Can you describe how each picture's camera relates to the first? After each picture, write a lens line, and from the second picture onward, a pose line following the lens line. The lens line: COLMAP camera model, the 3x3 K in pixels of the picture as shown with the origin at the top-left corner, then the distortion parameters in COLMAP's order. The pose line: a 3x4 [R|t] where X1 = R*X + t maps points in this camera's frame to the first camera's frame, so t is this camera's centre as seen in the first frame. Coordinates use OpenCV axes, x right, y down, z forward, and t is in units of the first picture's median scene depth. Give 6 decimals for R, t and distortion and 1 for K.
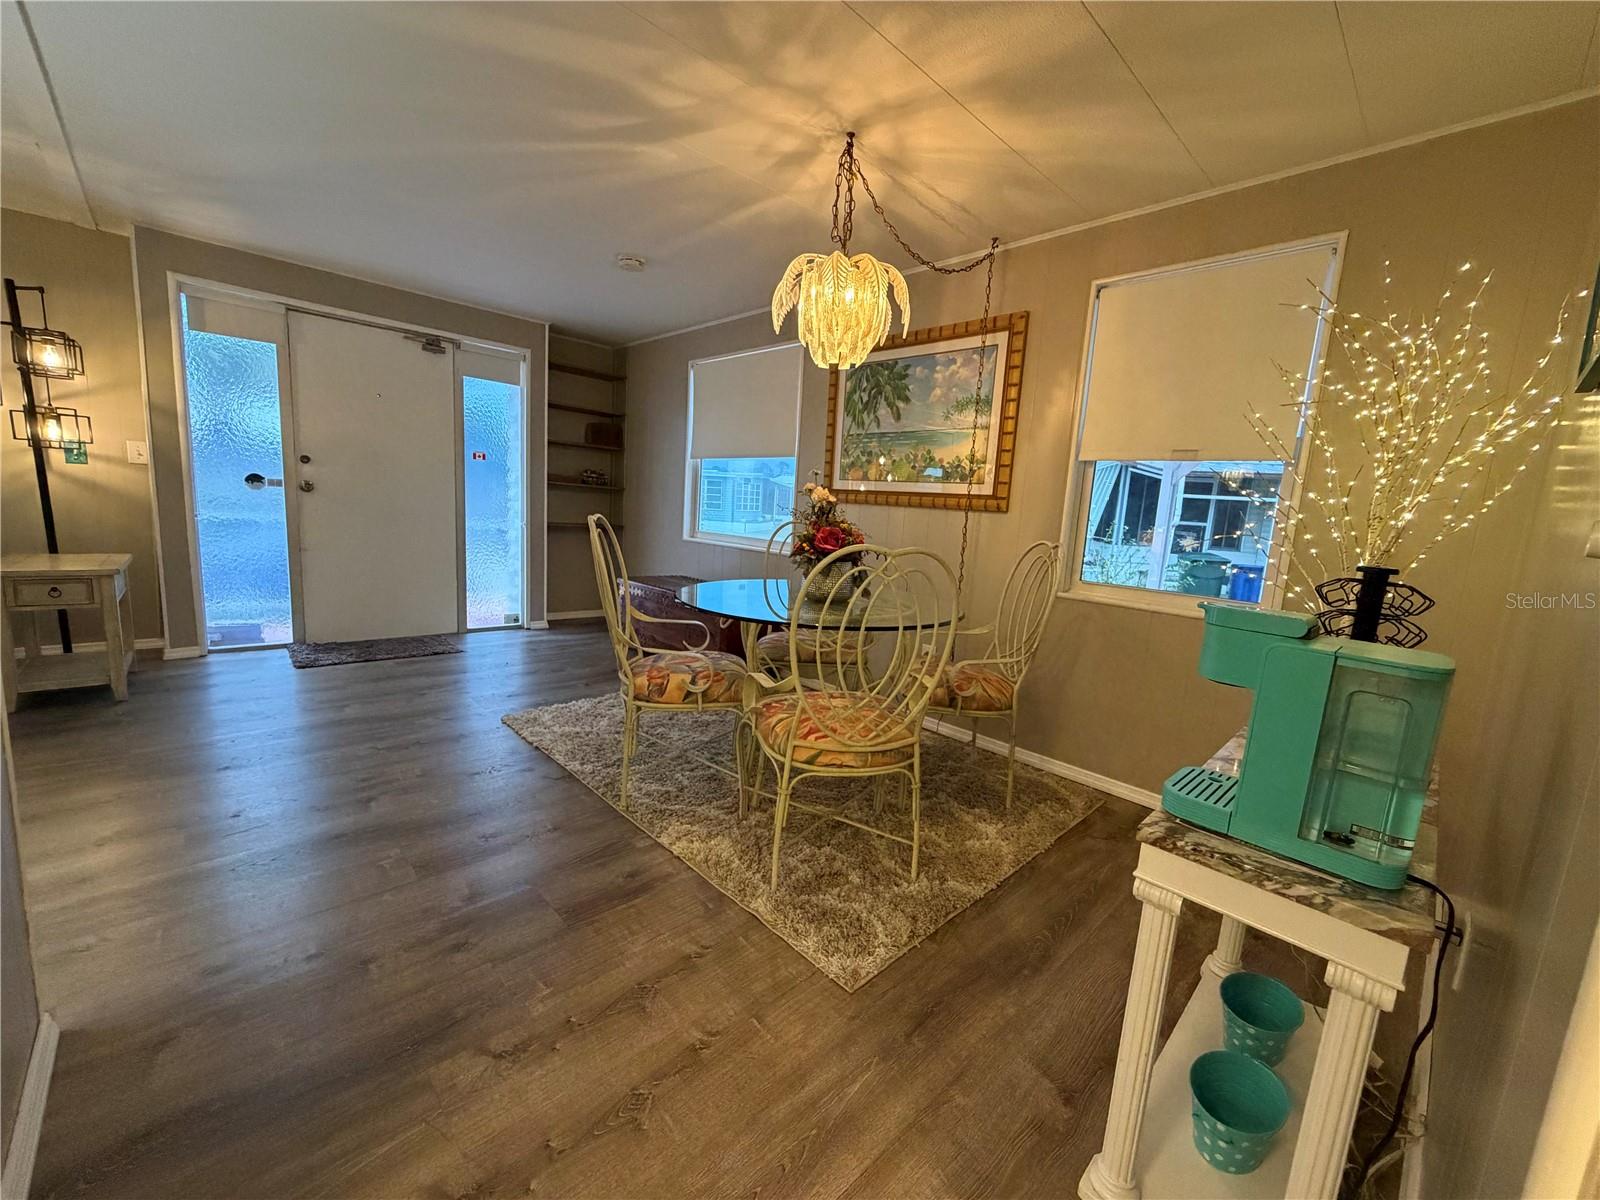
lens RADIAL K [[638.7, 0, 796.5], [0, 638.7, 600.9], [0, 0, 1]] dist [-0.001705, 0.000702]
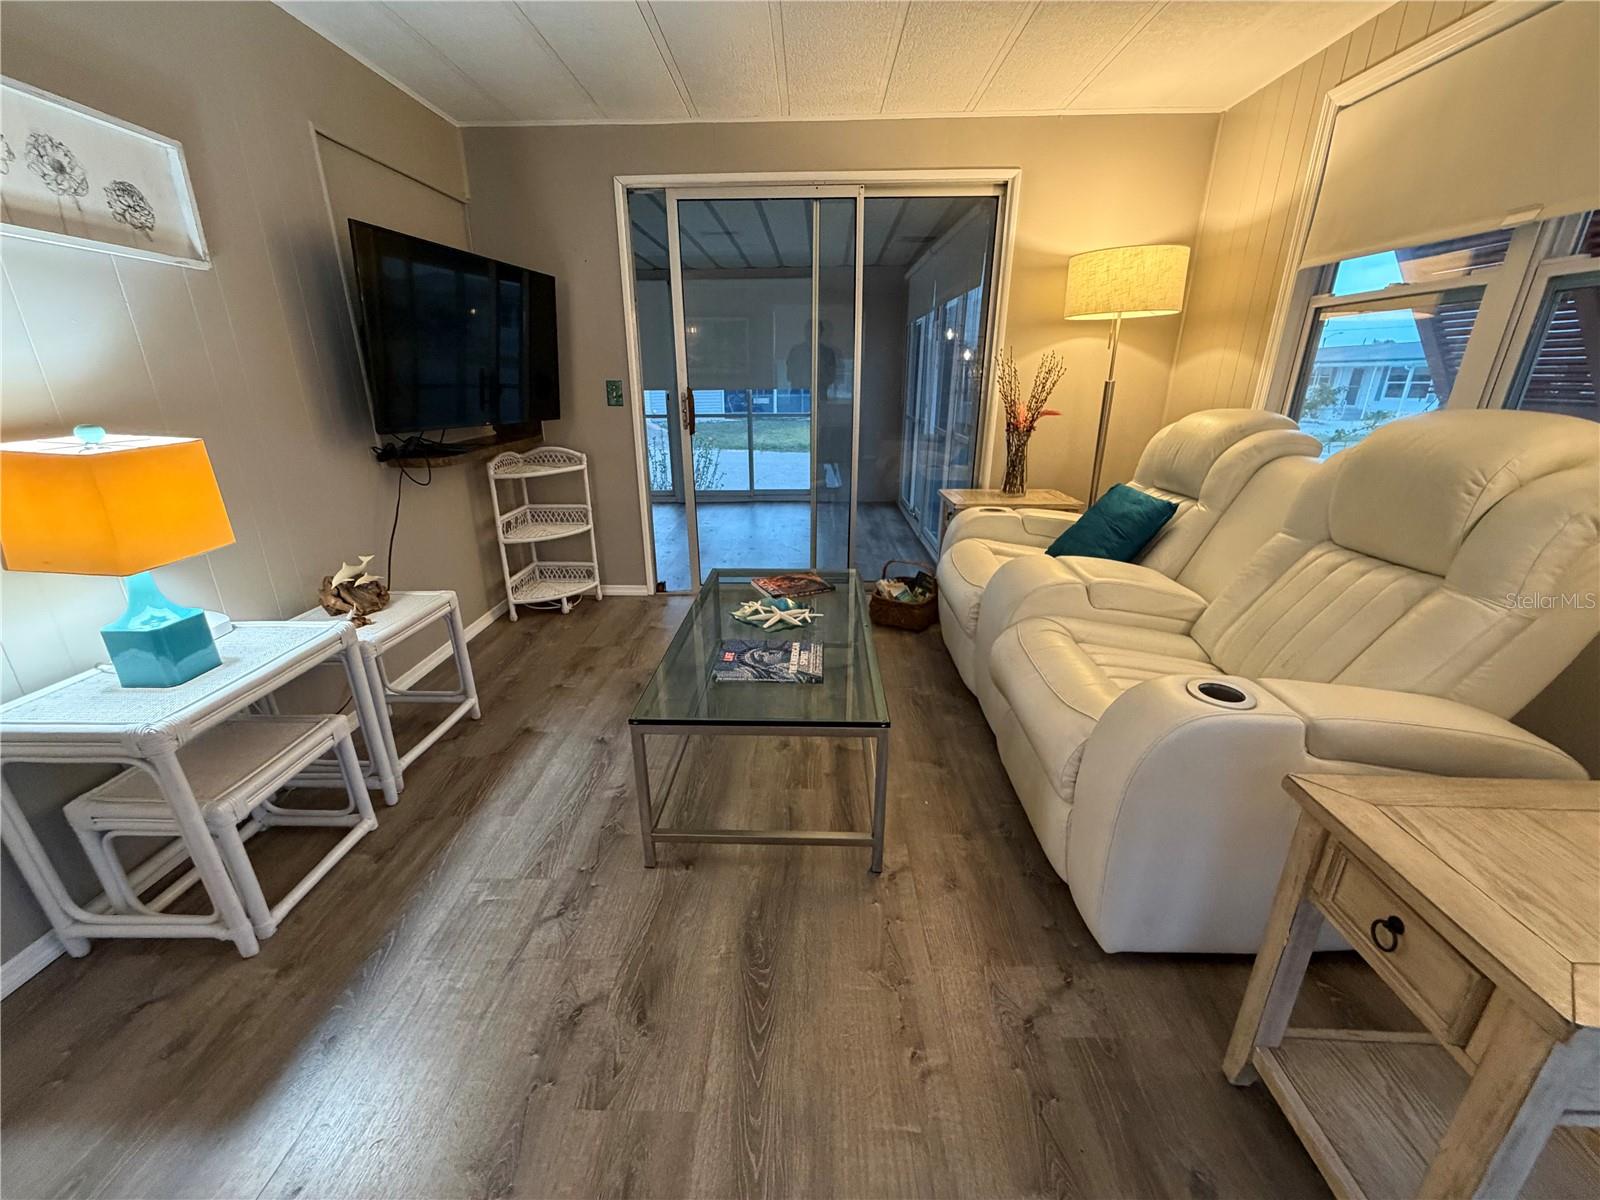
lens RADIAL K [[638.7, 0, 795.5], [0, 638.7, 600.5], [0, 0, 1]] dist [-0.001705, 0.000702]
pose [[-0.705292, 0.175128, -0.686945, -0.711876], [-0.152253, 0.908975, 0.388052, -0.204795], [0.692374, 0.378279, -0.614429, 0.839757]]
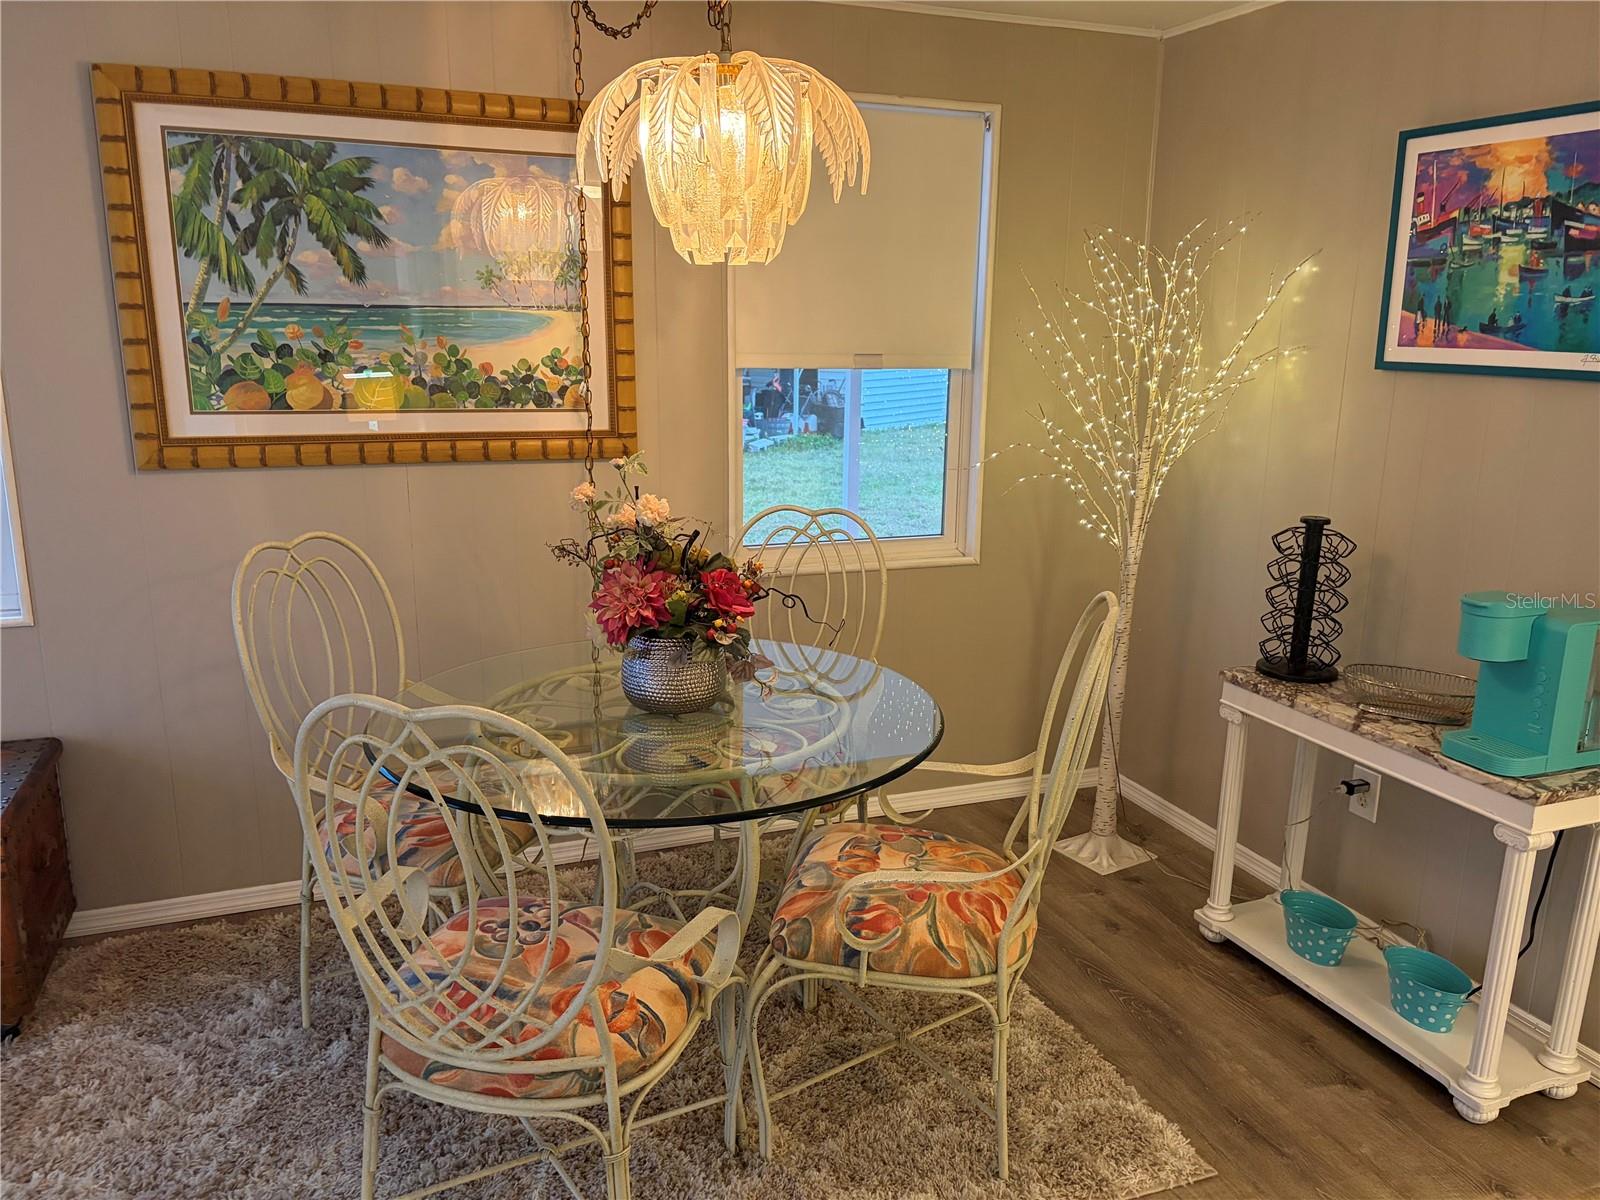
lens RADIAL K [[1207.7, 0, 805.5], [0, 1207.7, 606.0], [0, 0, 1]] dist [0.052867, -0.061339]
pose [[0.380452, -0.267116, 0.885384, -0.598999], [0.151244, 0.962460, 0.225380, -0.223694], [-0.912350, 0.048163, 0.406569, 0.398401]]
